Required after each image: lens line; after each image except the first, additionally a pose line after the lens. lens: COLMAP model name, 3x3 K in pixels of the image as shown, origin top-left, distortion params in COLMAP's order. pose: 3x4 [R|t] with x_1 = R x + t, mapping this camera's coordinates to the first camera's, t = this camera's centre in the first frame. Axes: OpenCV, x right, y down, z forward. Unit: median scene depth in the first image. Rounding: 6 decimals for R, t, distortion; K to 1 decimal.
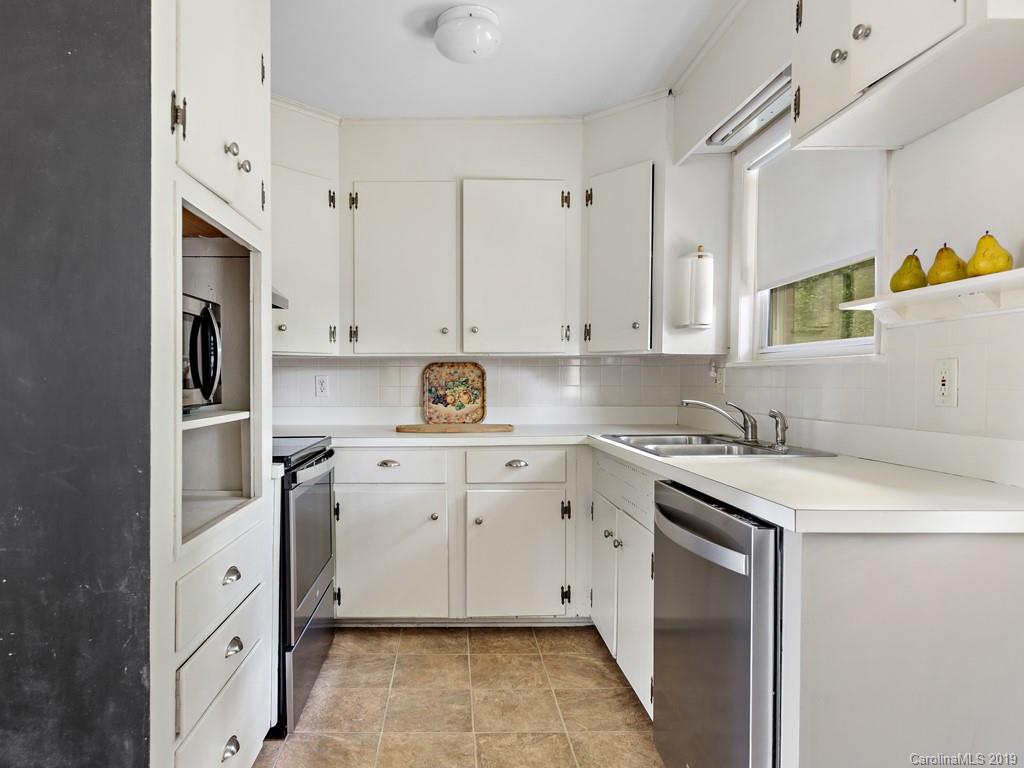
lens RADIAL K [[585.2, 0, 512.0], [0, 585.2, 384.0], [0, 0, 1]] dist [0.001369, 0.000359]
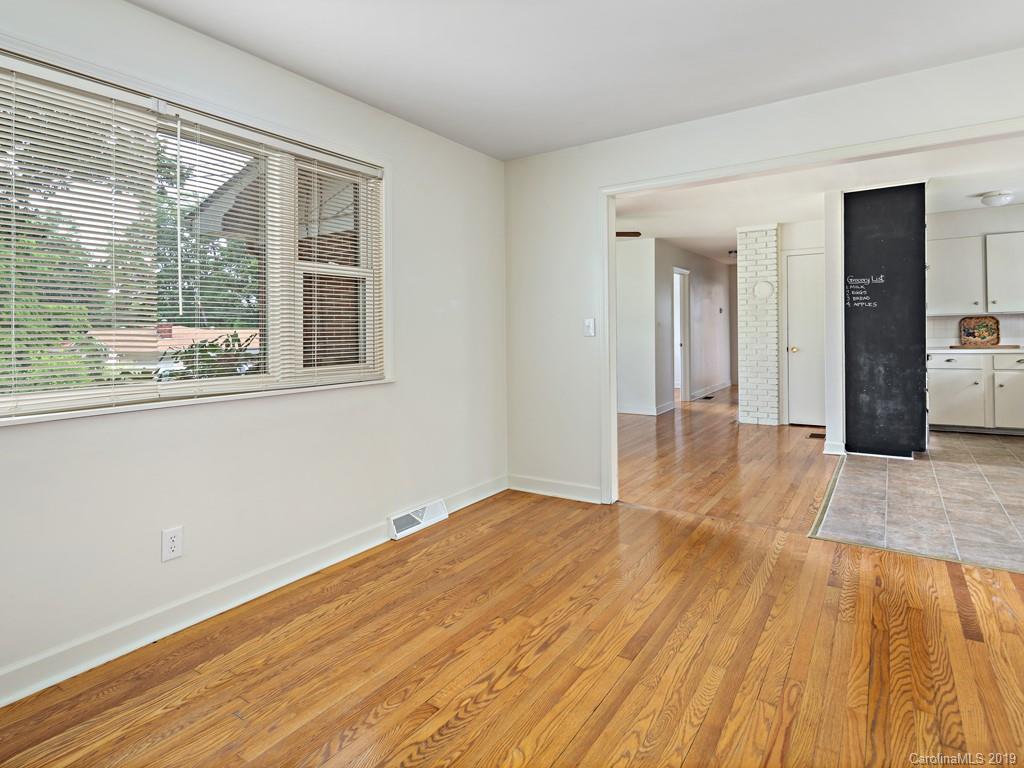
lens RADIAL K [[545.2, 0, 508.0], [0, 545.2, 333.7], [0, 0, 1]] dist [0.000273, -0.000217]
pose [[0.758917, -0.017328, -0.650957, -0.117681], [0.018549, 0.999816, -0.004989, 0.002158], [0.650923, -0.008288, 0.759098, -1.730109]]
